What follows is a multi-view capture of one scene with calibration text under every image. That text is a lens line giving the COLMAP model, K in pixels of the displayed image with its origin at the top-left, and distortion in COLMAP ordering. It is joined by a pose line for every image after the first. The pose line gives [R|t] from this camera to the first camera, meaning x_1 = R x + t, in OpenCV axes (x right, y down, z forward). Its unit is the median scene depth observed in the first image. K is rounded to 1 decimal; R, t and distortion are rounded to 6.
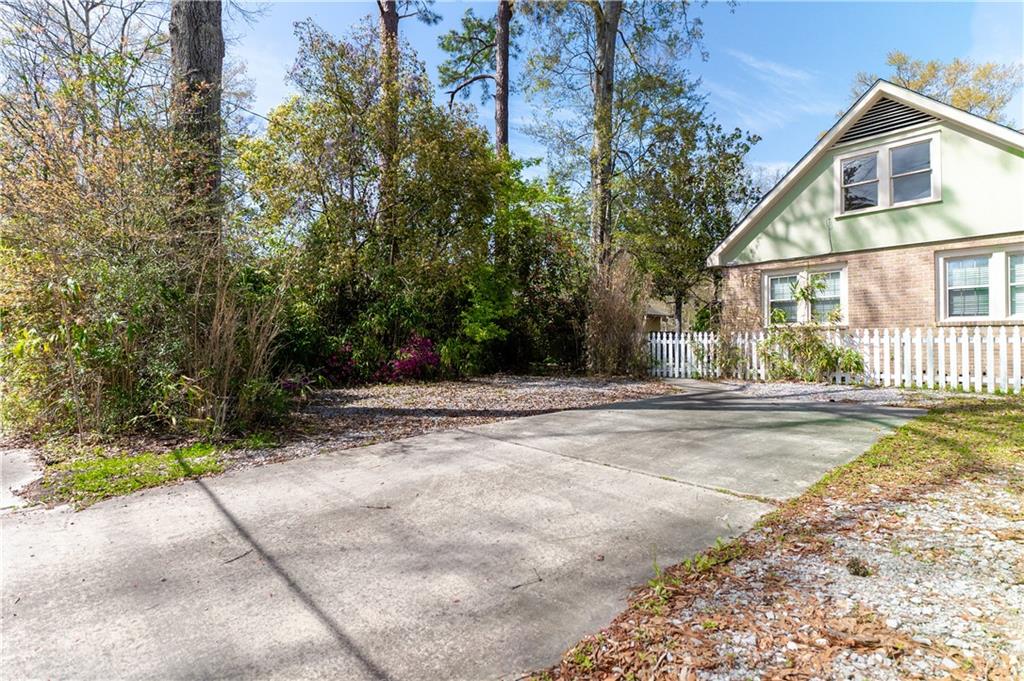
lens RADIAL K [[486.1, 0, 509.3], [0, 486.1, 341.3], [0, 0, 1]] dist [0.002551, 0.002009]
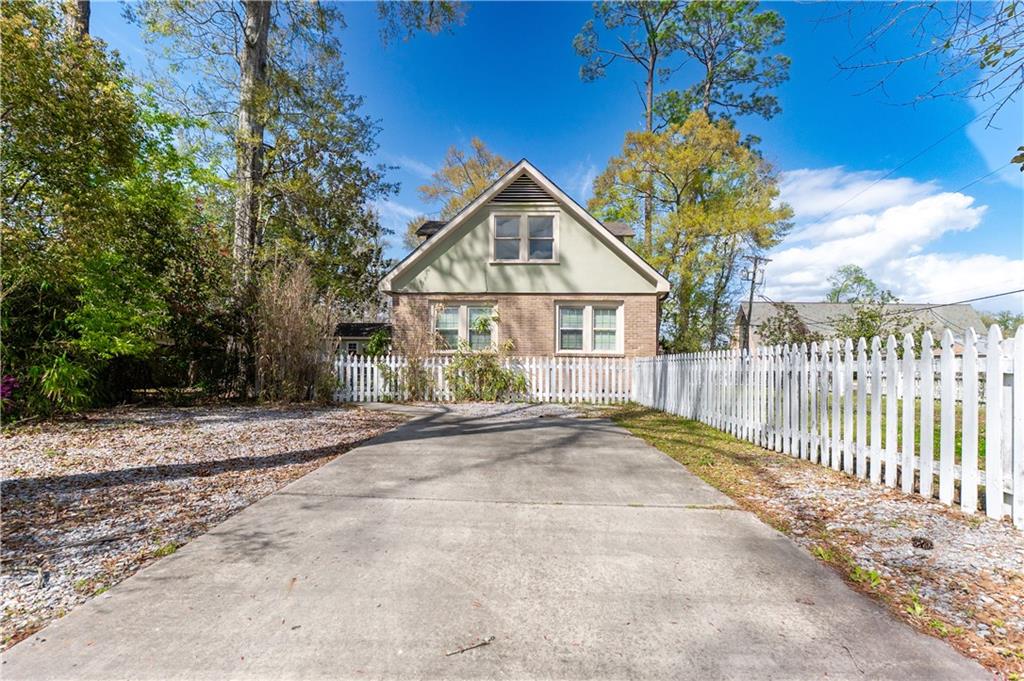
lens RADIAL K [[486.1, 0, 497.2], [0, 486.1, 371.2], [0, 0, 1]] dist [0.002551, 0.002009]
pose [[0.715127, 0.004255, 0.698982, -0.160795], [-0.014892, 0.999847, 0.009150, 0.000834], [-0.698836, -0.016952, 0.715081, 0.137107]]
